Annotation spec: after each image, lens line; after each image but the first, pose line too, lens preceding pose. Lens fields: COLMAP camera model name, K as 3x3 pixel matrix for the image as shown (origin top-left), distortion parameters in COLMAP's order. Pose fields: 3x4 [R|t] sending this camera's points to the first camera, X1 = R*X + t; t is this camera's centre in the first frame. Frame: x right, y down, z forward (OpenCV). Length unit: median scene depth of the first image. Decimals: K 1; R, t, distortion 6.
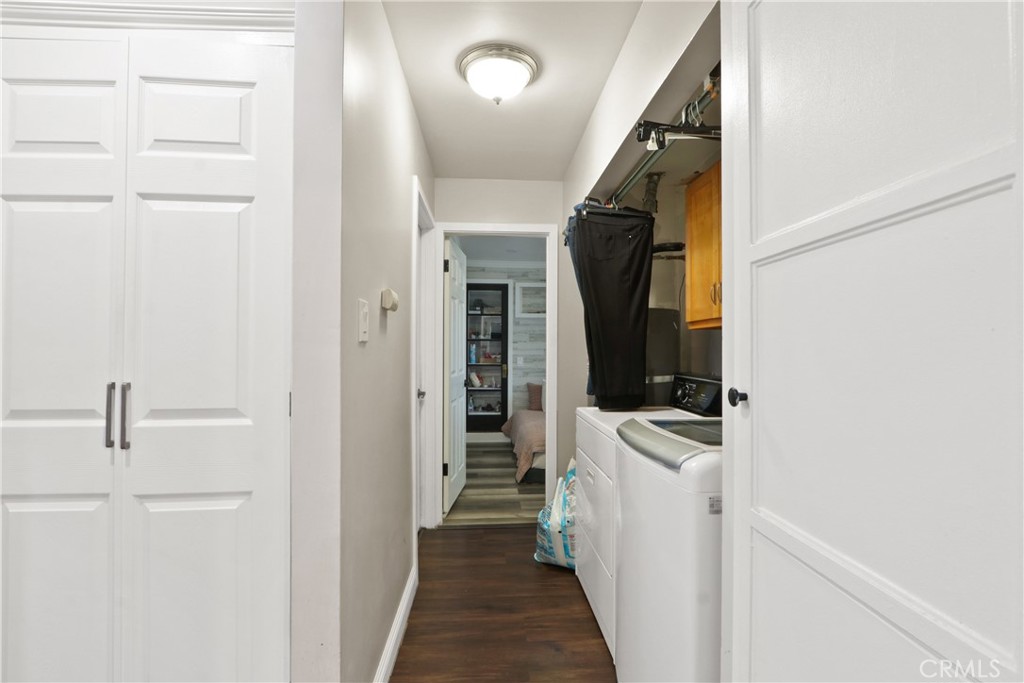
lens RADIAL K [[476.3, 0, 514.2], [0, 476.3, 345.0], [0, 0, 1]] dist [-0.014541, 0.001642]
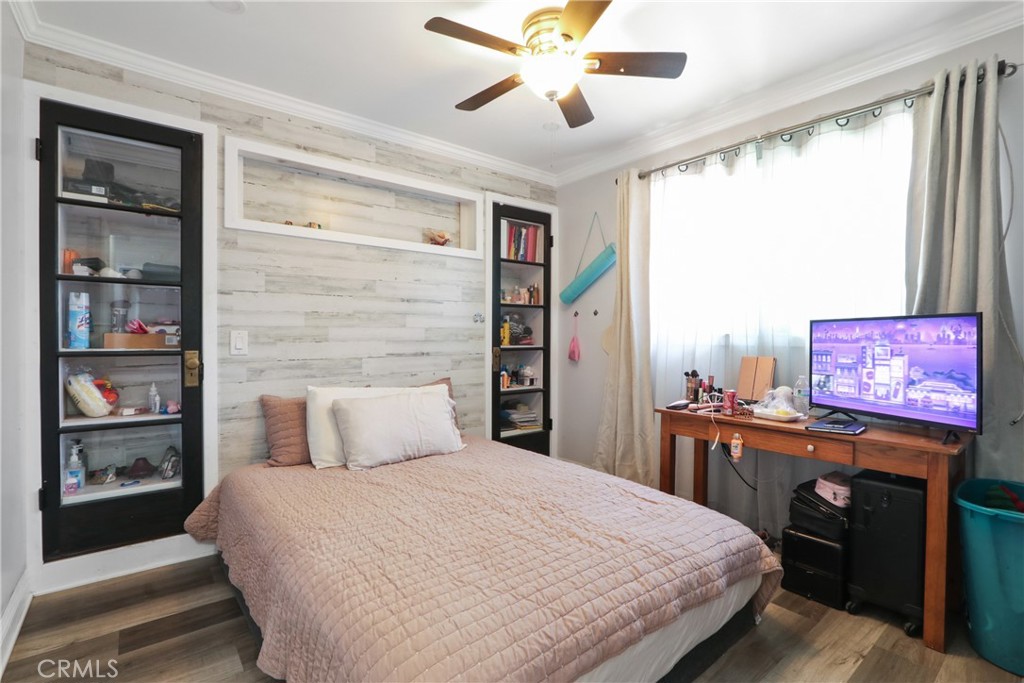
lens RADIAL K [[476.3, 0, 529.2], [0, 476.3, 341.3], [0, 0, 1]] dist [-0.014541, 0.001642]
pose [[0.811681, -0.007323, 0.584055, -0.022111], [-0.009786, 0.999611, 0.026133, 0.021284], [-0.584019, -0.026927, 0.811293, 0.544432]]
